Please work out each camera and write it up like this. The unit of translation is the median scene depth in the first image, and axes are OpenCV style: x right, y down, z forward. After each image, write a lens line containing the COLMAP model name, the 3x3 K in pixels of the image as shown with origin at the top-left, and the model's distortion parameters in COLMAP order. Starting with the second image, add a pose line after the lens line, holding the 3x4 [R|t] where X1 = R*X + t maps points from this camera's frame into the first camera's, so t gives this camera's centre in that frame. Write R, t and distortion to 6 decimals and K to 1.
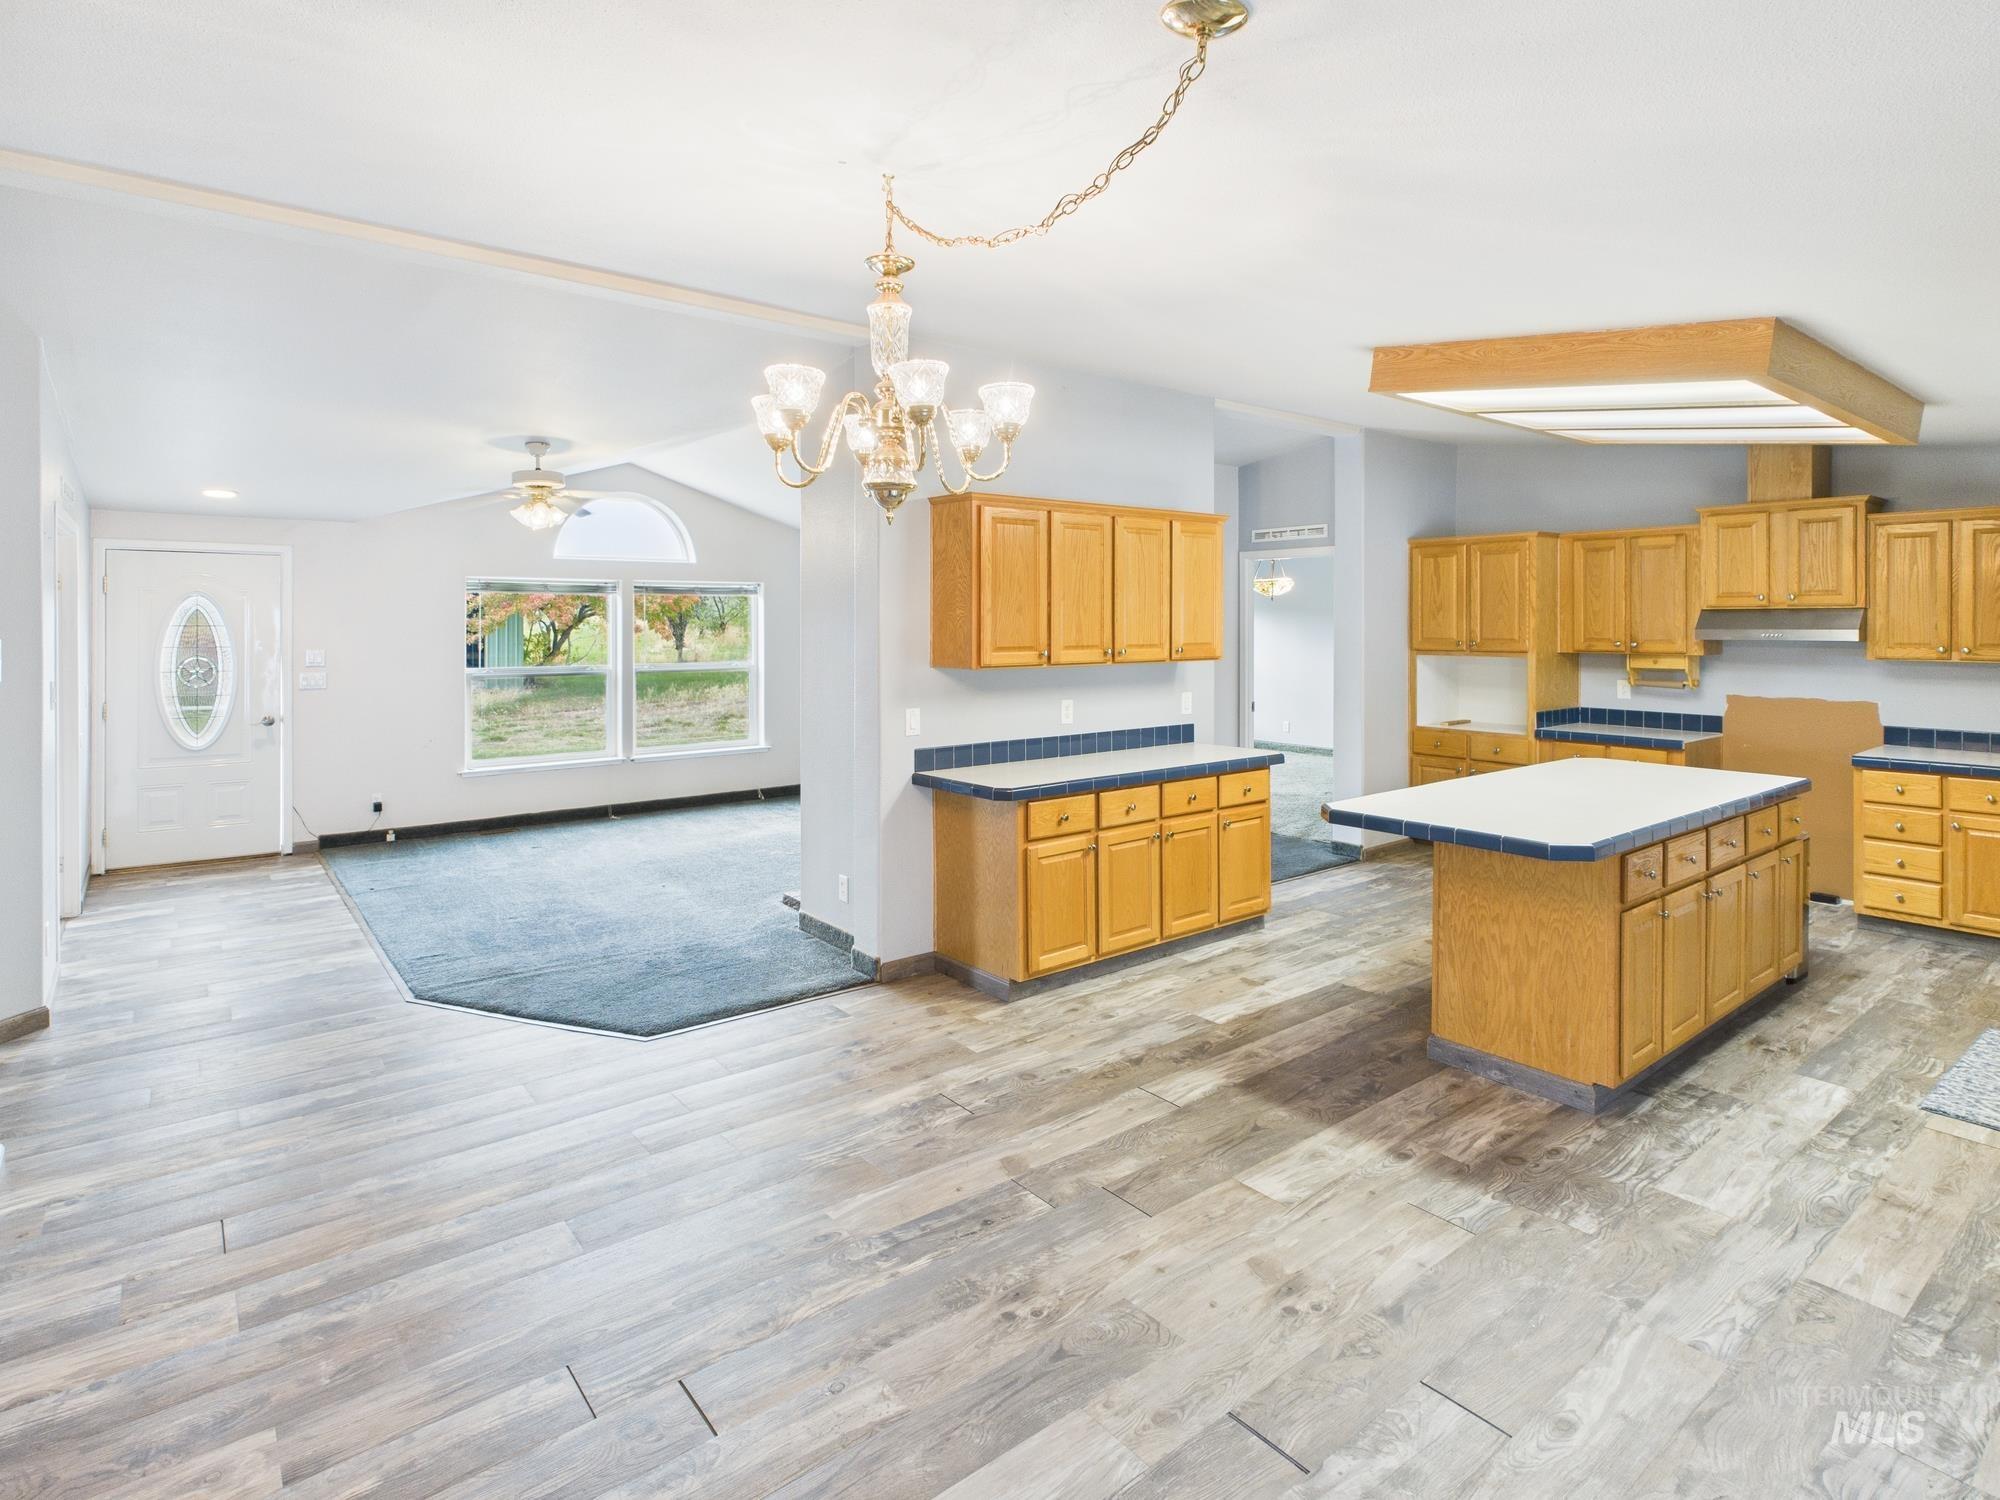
lens RADIAL K [[1050.3, 0, 1000.0], [0, 1050.3, 750.0], [0, 0, 1]] dist [0.000946, -0.000739]
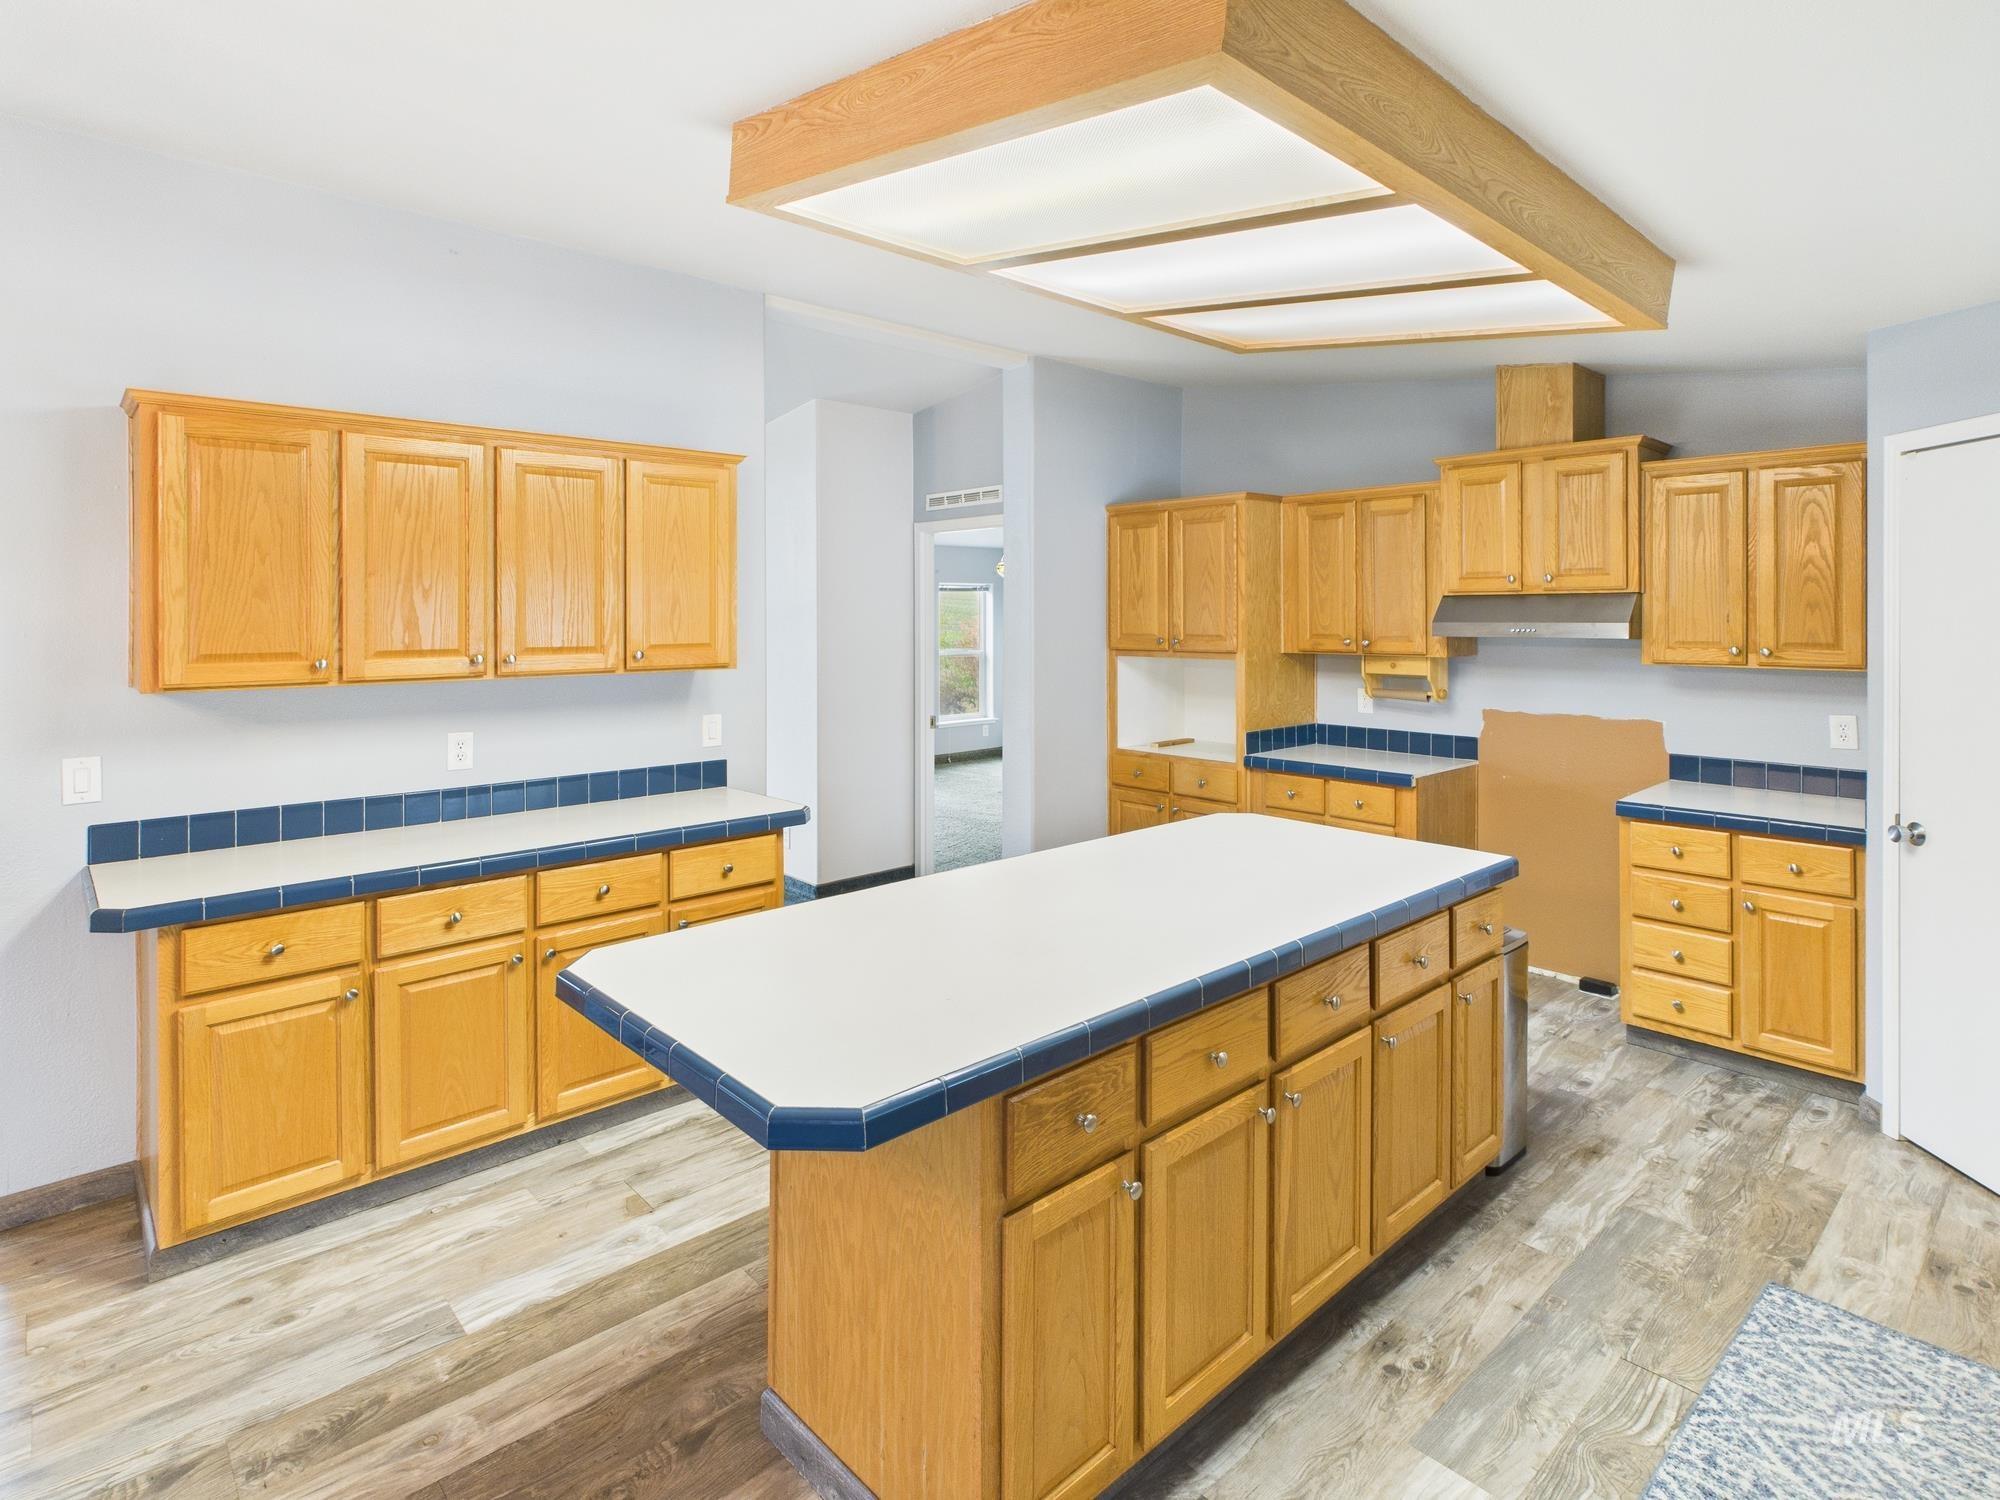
lens RADIAL K [[1050.3, 0, 1000.0], [0, 1050.3, 750.0], [0, 0, 1]] dist [0.000946, -0.000739]
pose [[0.997290, -0.010116, 0.072878, 0.365613], [0.009624, 0.999929, 0.007098, -0.040262], [-0.072945, -0.006377, 0.997316, 0.343747]]
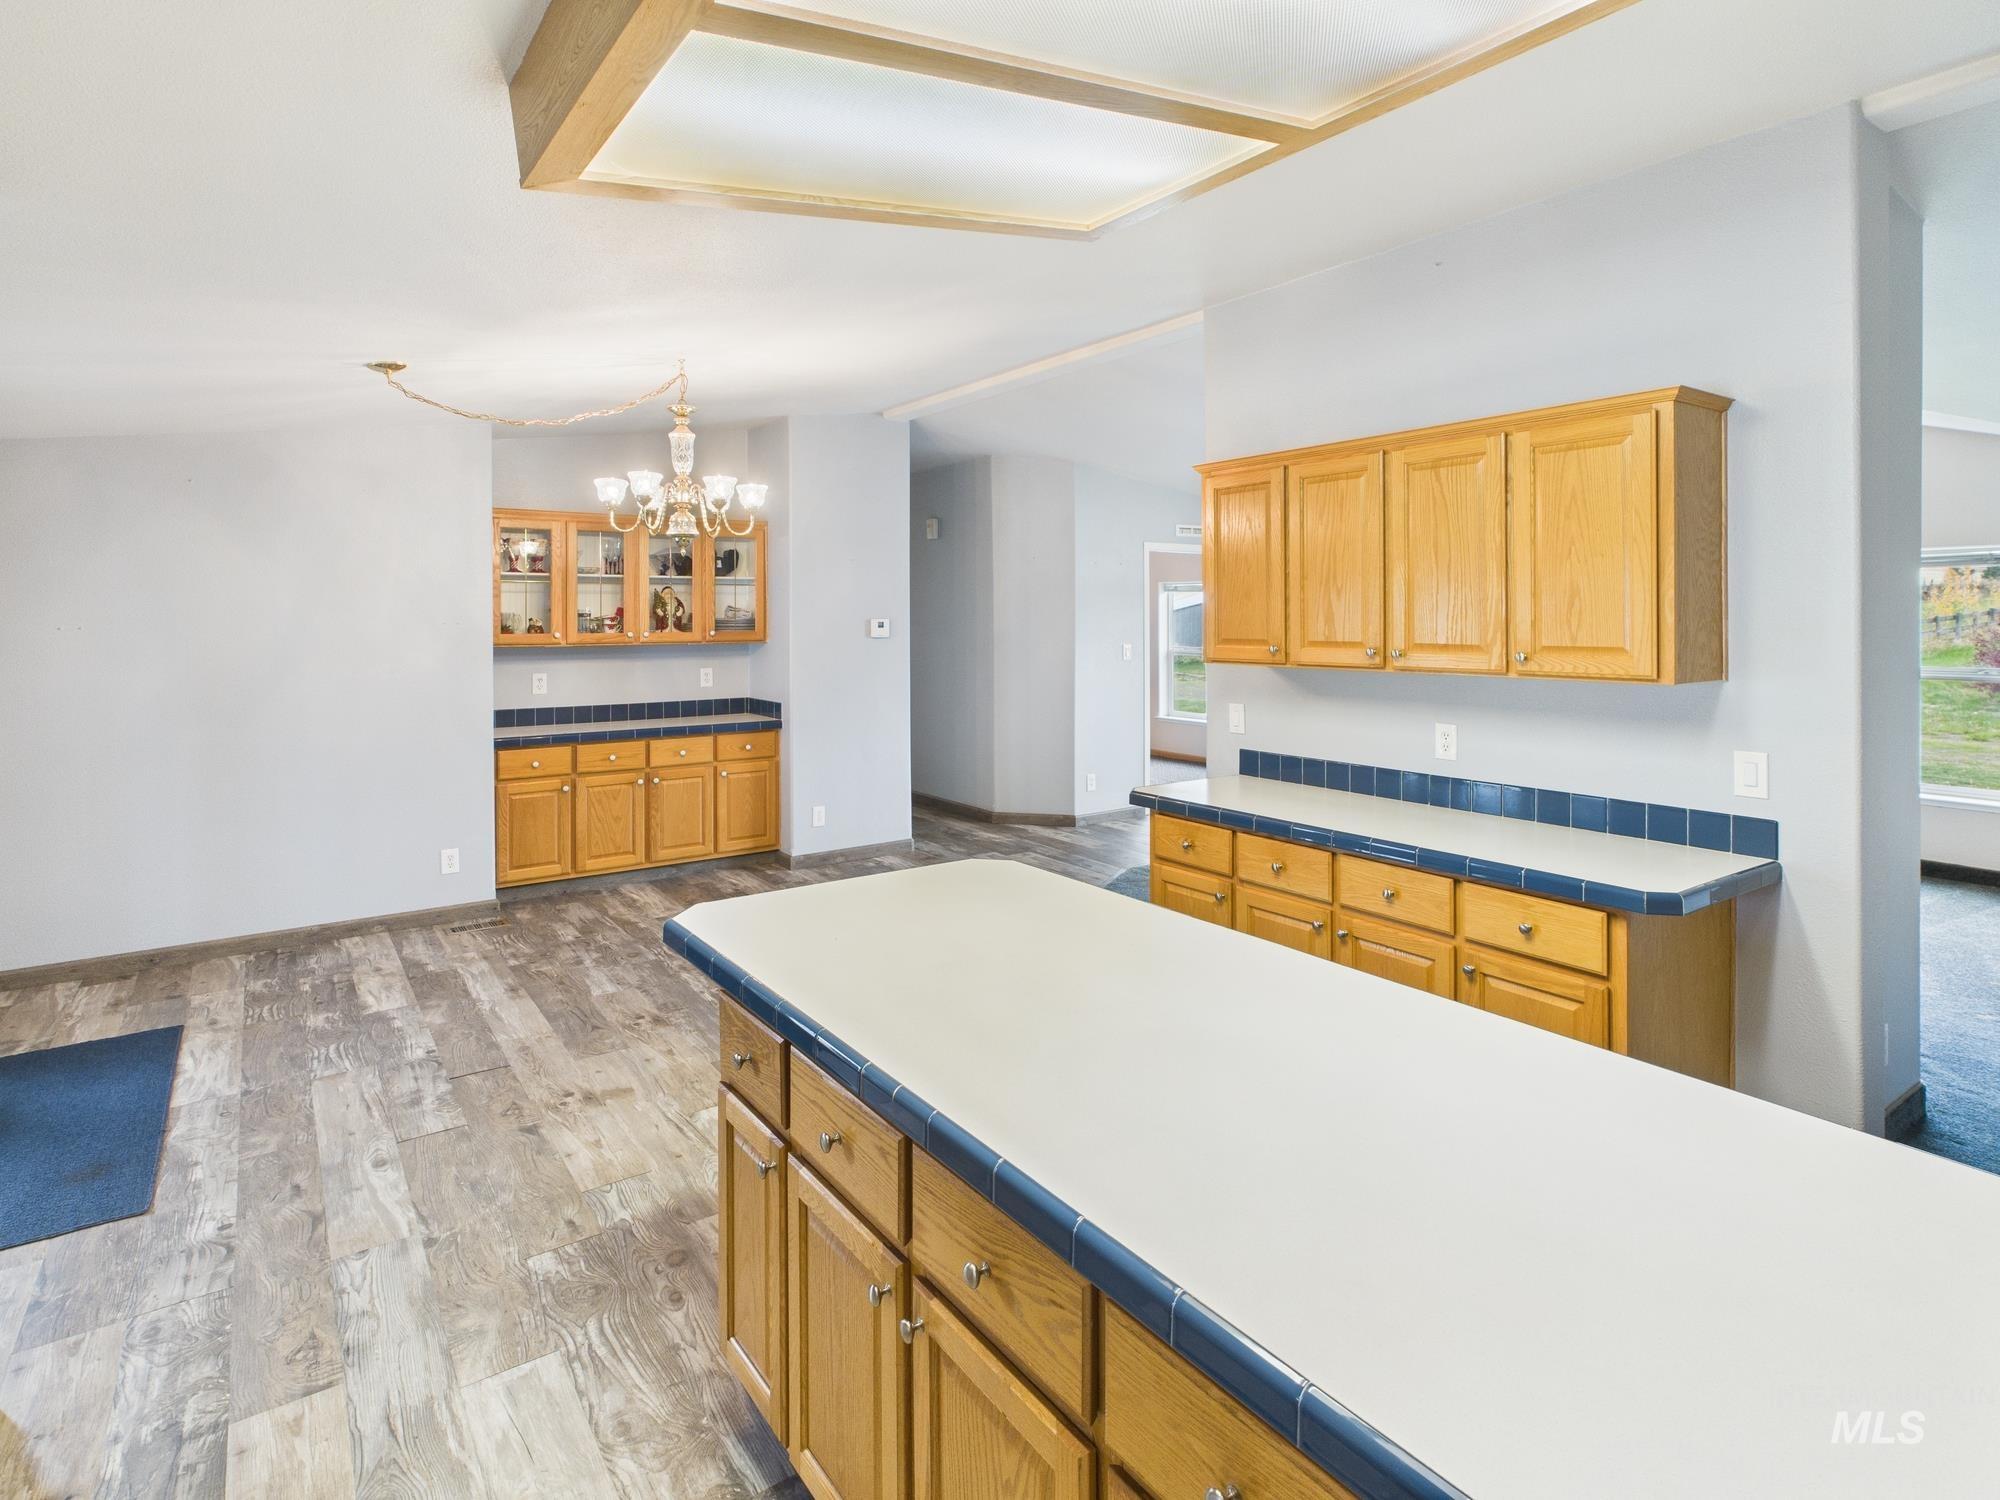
lens RADIAL K [[1050.3, 0, 1000.0], [0, 1050.3, 750.0], [0, 0, 1]] dist [0.000946, -0.000739]
pose [[-0.061807, 0.130556, -0.989512, 0.775158], [-0.118216, 0.983472, 0.137143, -0.093038], [0.991062, 0.125453, -0.045351, 0.773029]]
